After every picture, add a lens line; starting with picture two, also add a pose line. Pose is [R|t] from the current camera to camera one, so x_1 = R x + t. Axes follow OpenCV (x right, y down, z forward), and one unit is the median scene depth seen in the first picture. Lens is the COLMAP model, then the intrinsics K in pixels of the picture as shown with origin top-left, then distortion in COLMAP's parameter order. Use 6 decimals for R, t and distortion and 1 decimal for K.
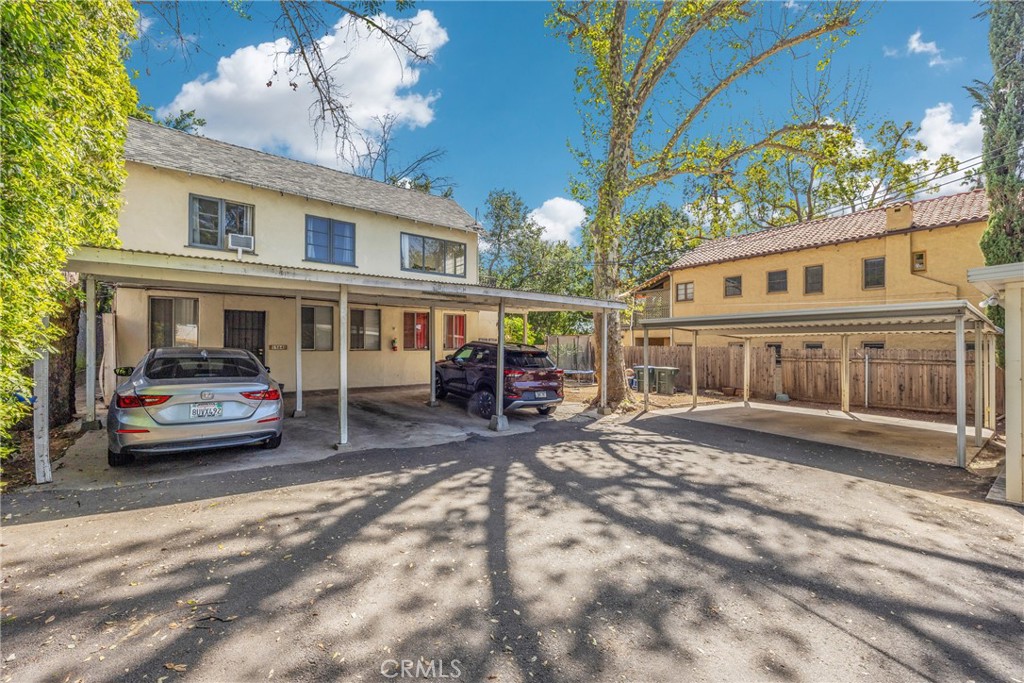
lens RADIAL K [[393.3, 0, 512.6], [0, 393.3, 345.4], [0, 0, 1]] dist [0.001337, -0.000087]
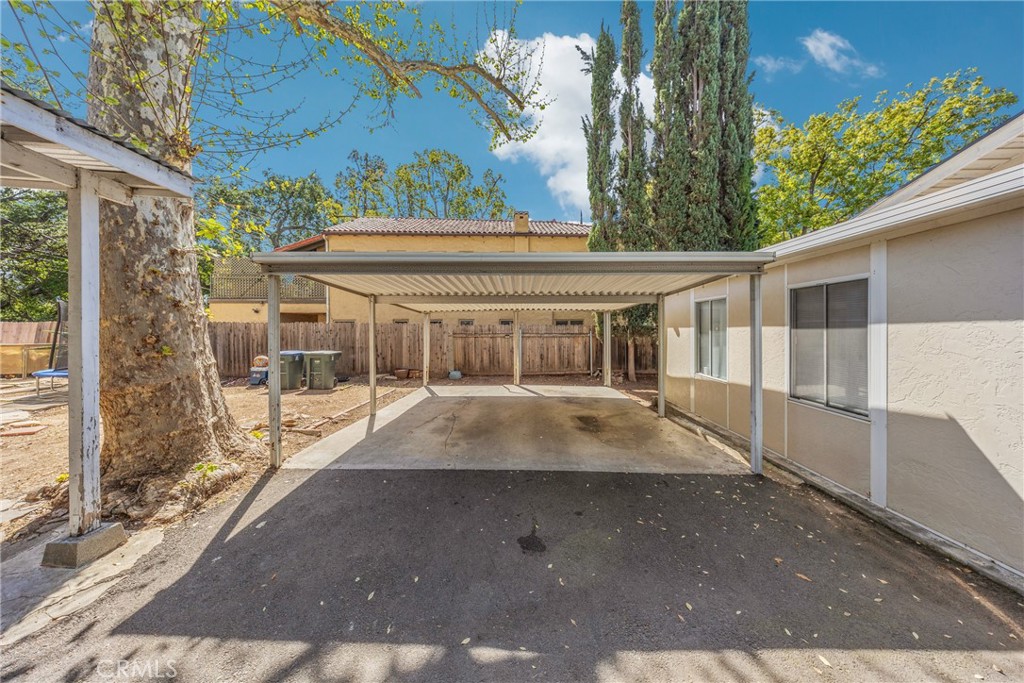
lens RADIAL K [[310.7, 0, 527.9], [0, 310.7, 327.0], [0, 0, 1]] dist [-0.000884, -0.000001]
pose [[0.569459, -0.007582, 0.821985, 0.375421], [0.001296, 0.999964, 0.008326, 0.018032], [-0.822019, -0.003676, 0.569448, 0.995941]]
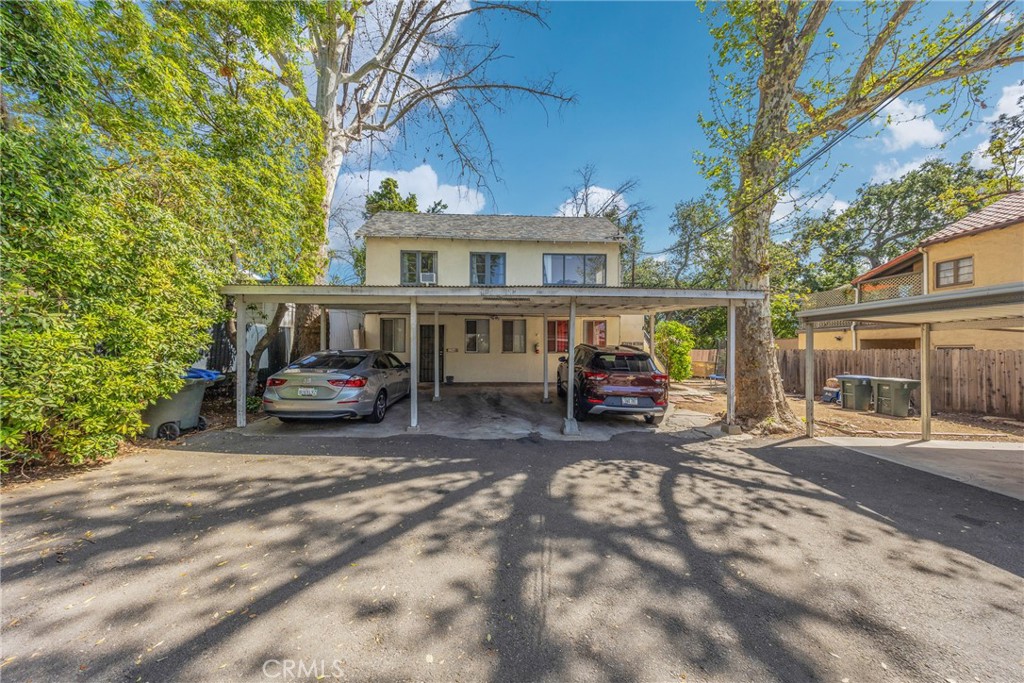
lens RADIAL K [[314.6, 0, 510.6], [0, 314.6, 350.4], [0, 0, 1]] dist [-0.003489, -0.000001]
pose [[0.827676, -0.000810, -0.561206, 0.356823], [0.000401, 1.000000, -0.000852, 0.011820], [0.561207, 0.000480, 0.827676, 0.347360]]
